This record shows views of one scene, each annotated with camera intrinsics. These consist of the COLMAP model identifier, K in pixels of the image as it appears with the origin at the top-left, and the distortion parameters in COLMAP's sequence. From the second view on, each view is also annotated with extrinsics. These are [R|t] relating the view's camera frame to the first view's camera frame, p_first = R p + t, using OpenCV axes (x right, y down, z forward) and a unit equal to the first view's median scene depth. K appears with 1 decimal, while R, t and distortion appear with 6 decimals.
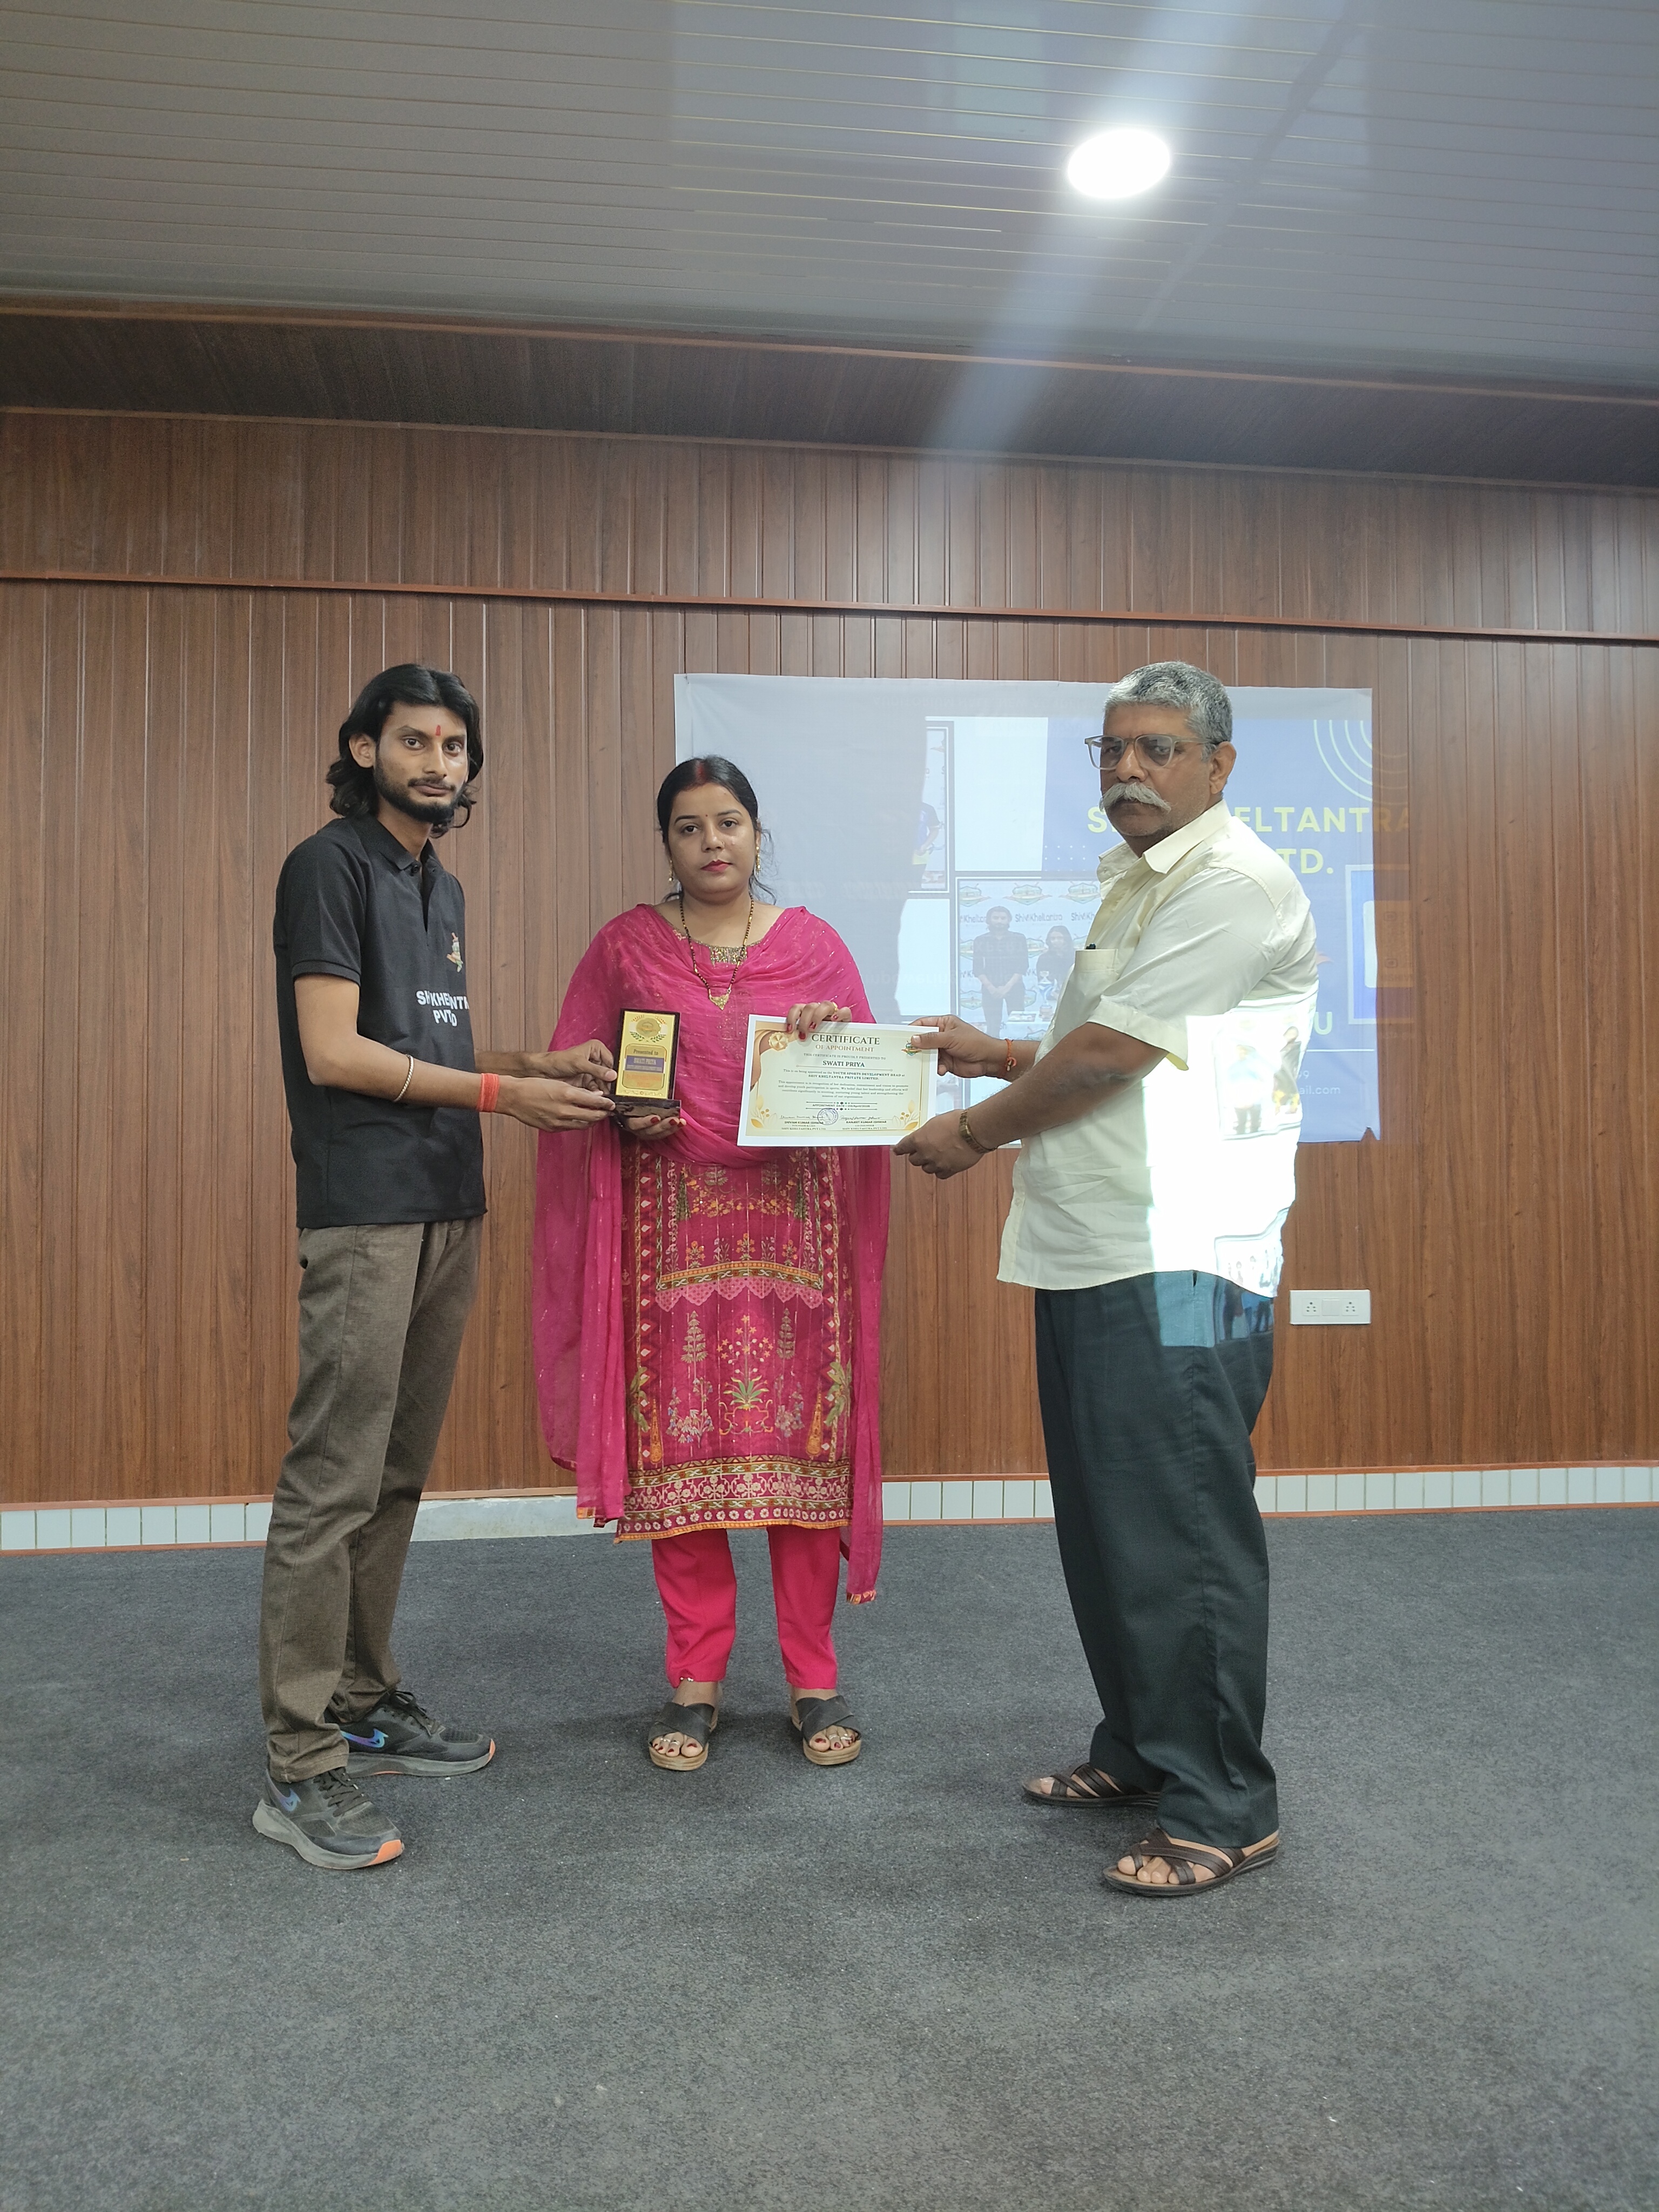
lens RADIAL K [[1647.2, 0, 831.0], [0, 1647.2, 1109.8], [0, 0, 1]] dist [0.004854, -0.050573]
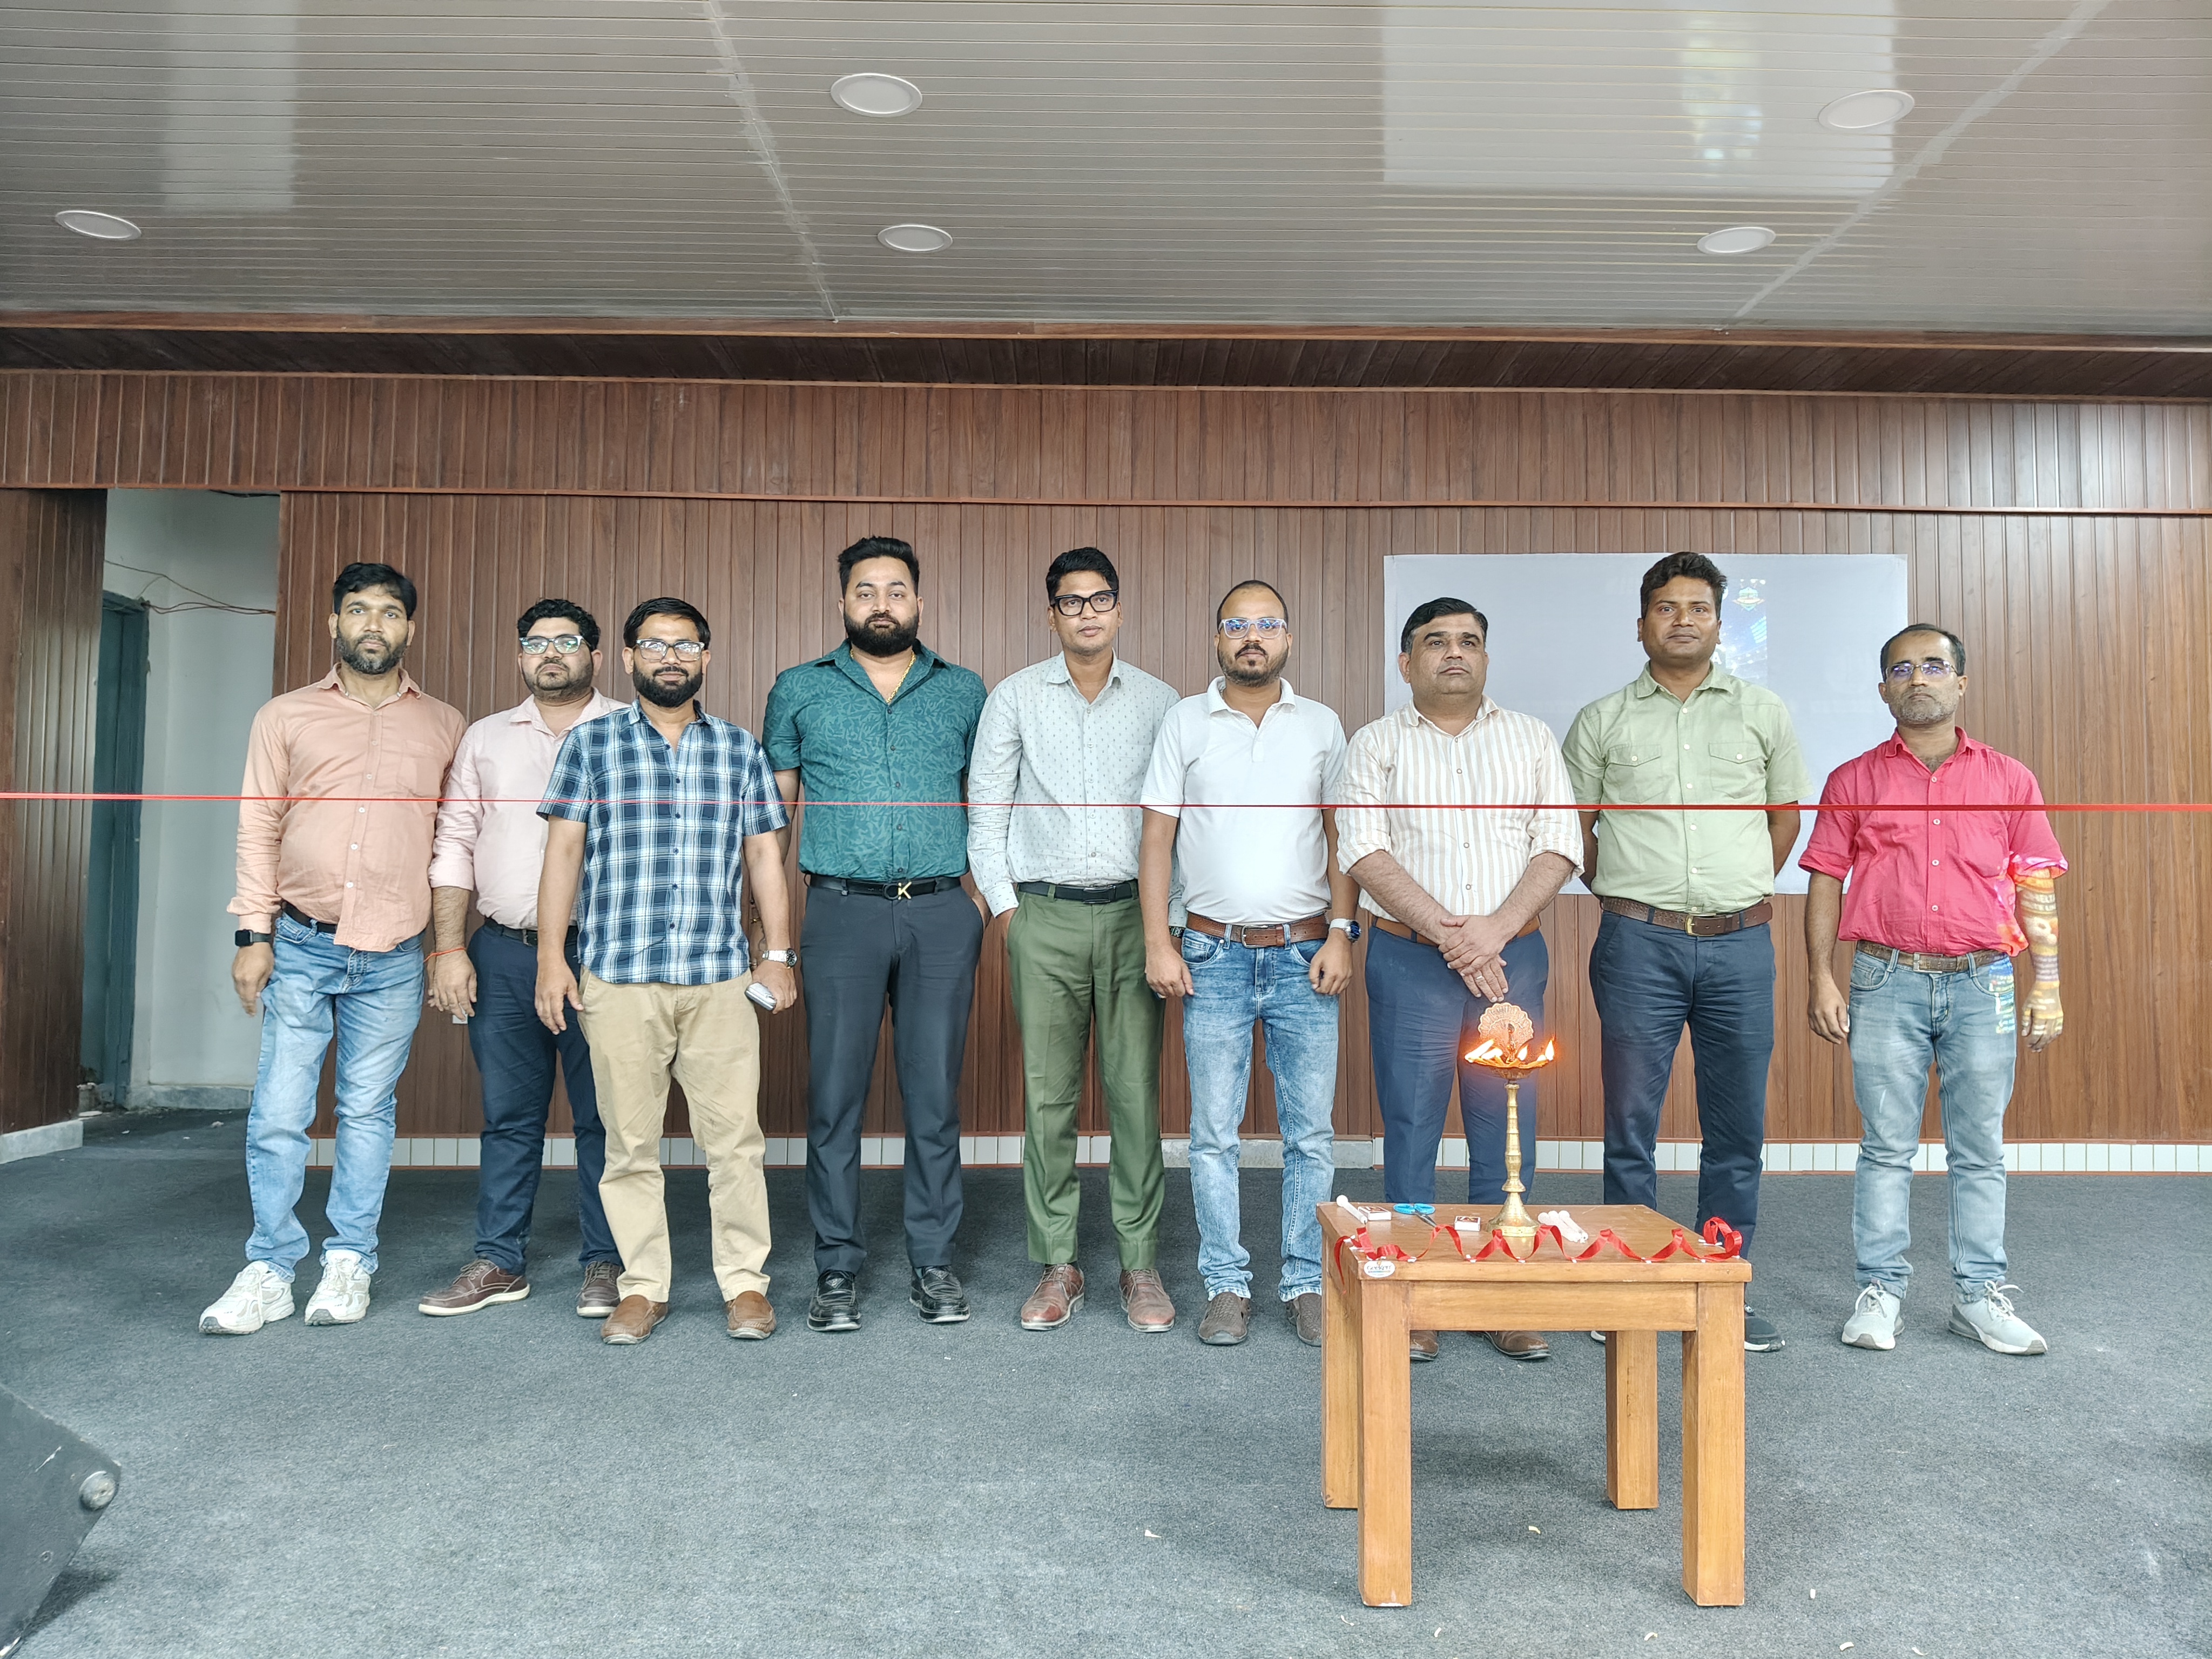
lens RADIAL K [[1647.2, 0, 1112.3], [0, 1647.2, 831.4], [0, 0, 1]] dist [0.004854, -0.050573]
pose [[0.992996, 0.003549, -0.118099, -0.165459], [-0.005901, 0.999791, -0.019574, -0.001770], [0.118005, 0.020134, 0.992809, -0.425532]]
